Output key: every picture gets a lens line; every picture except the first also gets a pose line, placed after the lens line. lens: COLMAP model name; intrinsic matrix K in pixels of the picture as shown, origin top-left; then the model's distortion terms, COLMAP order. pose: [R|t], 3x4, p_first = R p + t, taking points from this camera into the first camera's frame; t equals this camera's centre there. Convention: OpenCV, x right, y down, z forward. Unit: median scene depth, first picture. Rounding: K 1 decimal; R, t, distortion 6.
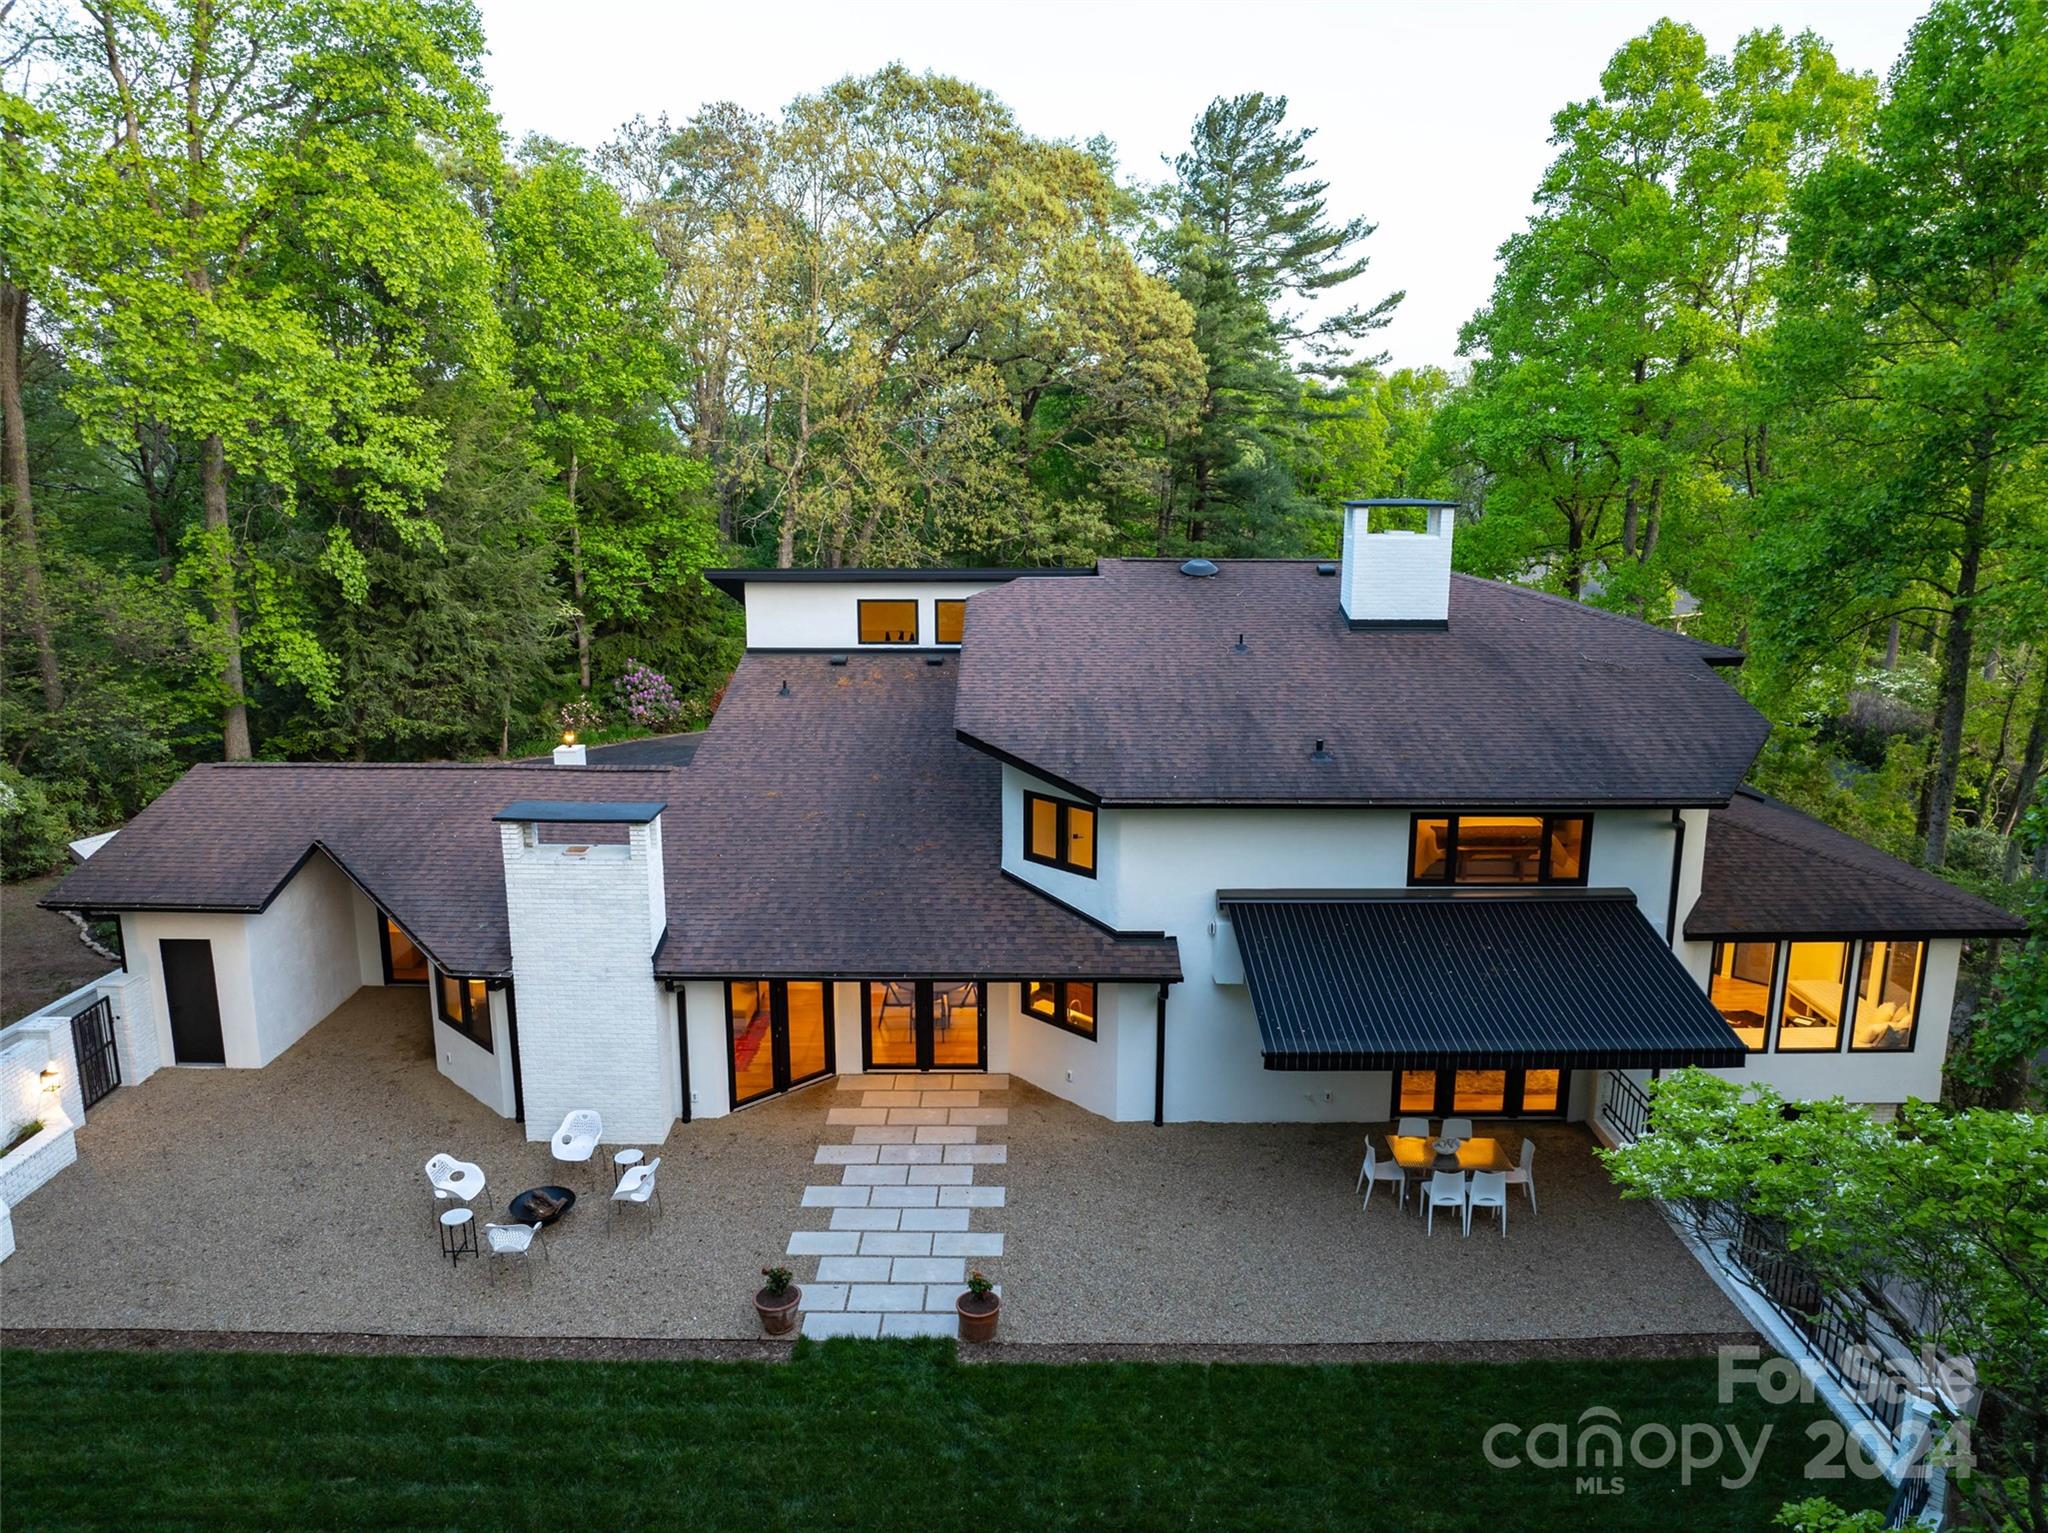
lens RADIAL K [[1445.7, 0, 1024.0], [0, 1445.7, 766.5], [0, 0, 1]] dist [-0.019404, -0.000651]
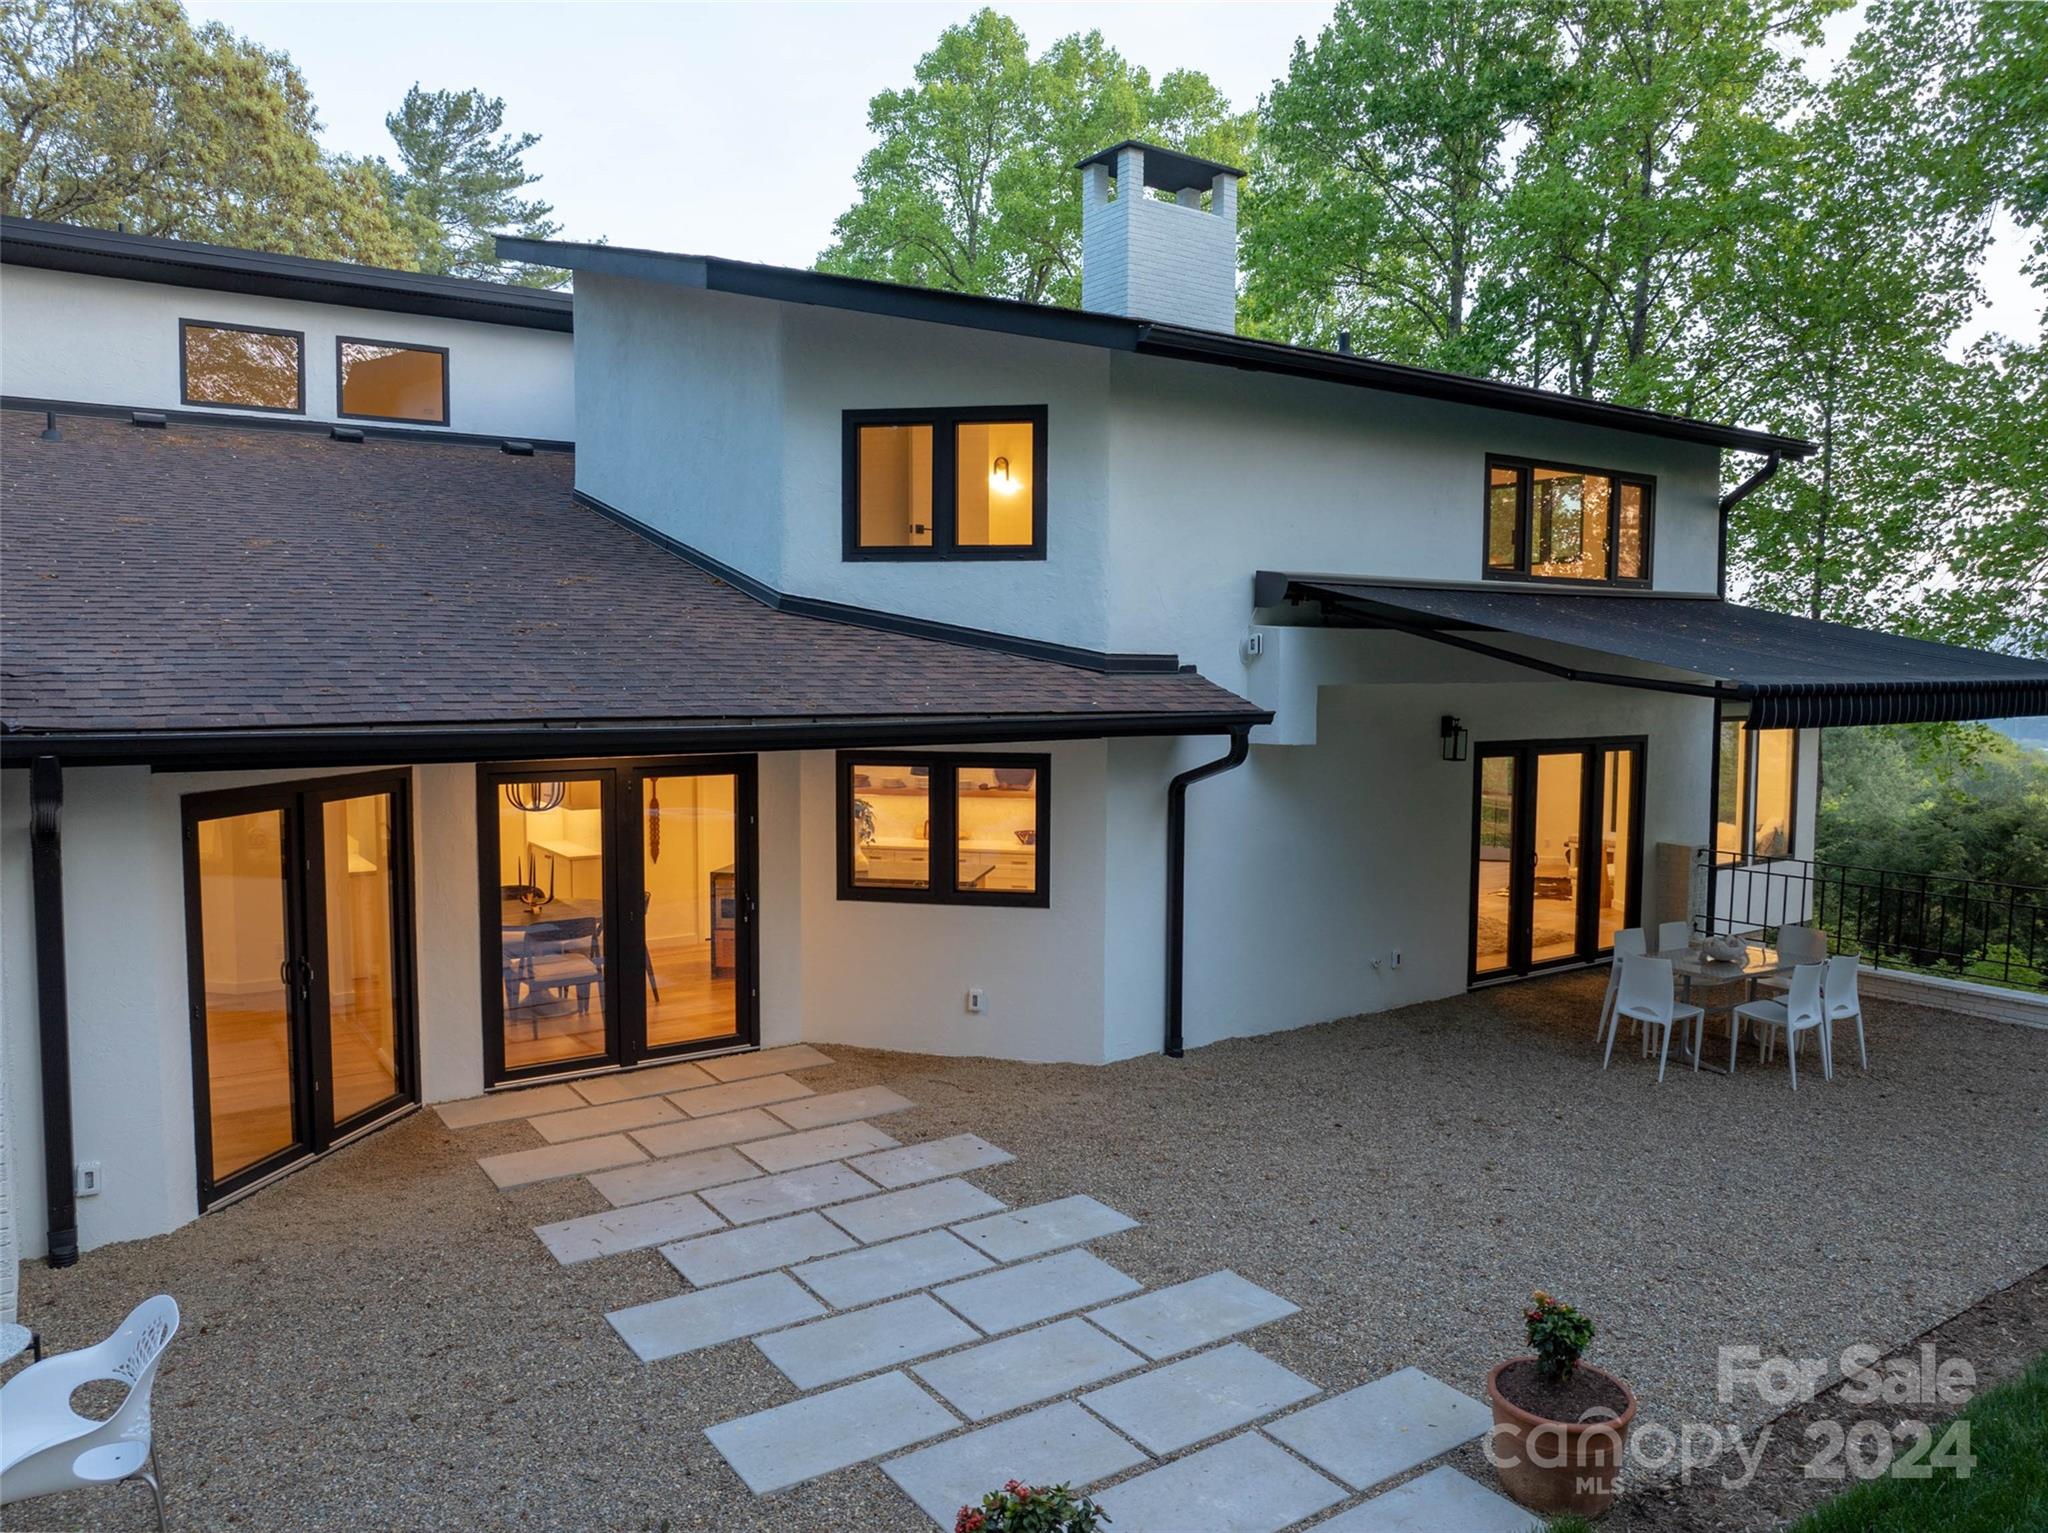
lens RADIAL K [[1445.7, 0, 1024.0], [0, 1445.7, 766.5], [0, 0, 1]] dist [-0.019404, -0.000651]
pose [[0.820787, -0.039059, 0.569897, -0.227721], [0.118791, 0.987520, -0.103406, 0.188891], [-0.558746, 0.152573, 0.815184, 0.585456]]
